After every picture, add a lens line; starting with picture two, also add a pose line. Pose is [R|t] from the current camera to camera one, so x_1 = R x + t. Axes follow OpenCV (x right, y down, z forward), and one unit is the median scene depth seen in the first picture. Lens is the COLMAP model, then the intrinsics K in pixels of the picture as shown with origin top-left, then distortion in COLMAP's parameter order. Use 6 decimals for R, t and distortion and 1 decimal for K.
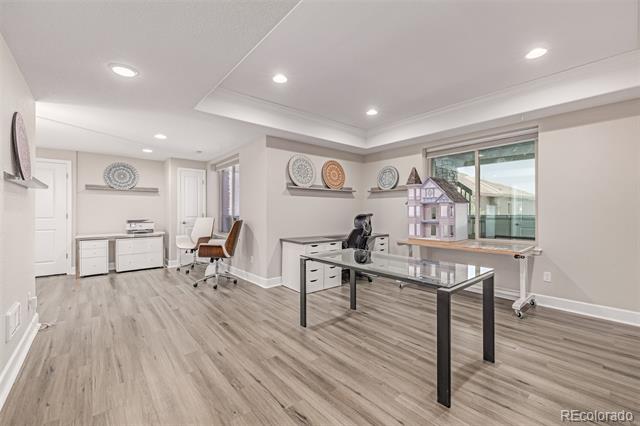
lens RADIAL K [[273.6, 0, 326.6], [0, 273.6, 214.9], [0, 0, 1]] dist [-0.003724, -0.000070]
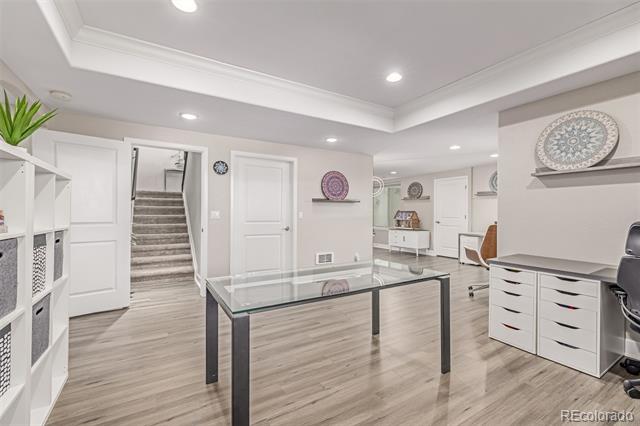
lens RADIAL K [[273.6, 0, 322.0], [0, 273.6, 209.1], [0, 0, 1]] dist [-0.003724, -0.000070]
pose [[-0.155311, -0.014989, -0.987752, 0.953984], [-0.024433, 0.999637, -0.011328, -0.006485], [0.987563, 0.022375, -0.155620, 1.042252]]
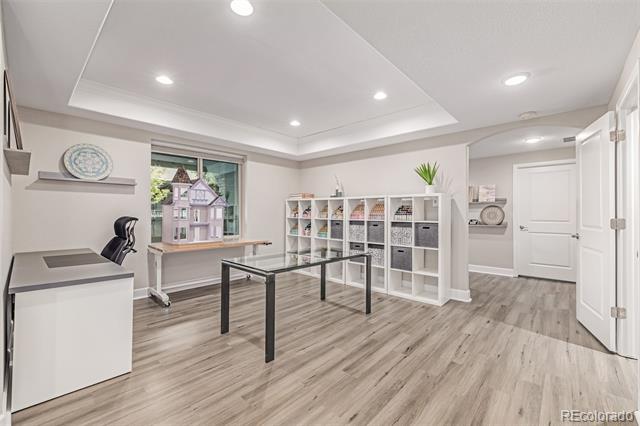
lens RADIAL K [[273.6, 0, 317.3], [0, 273.6, 213.6], [0, 0, 1]] dist [-0.003724, -0.000070]
pose [[-0.124202, -0.002844, 0.992253, -0.955569], [0.007530, 0.999964, 0.003809, -0.019549], [-0.992228, 0.007945, -0.124176, 1.044136]]
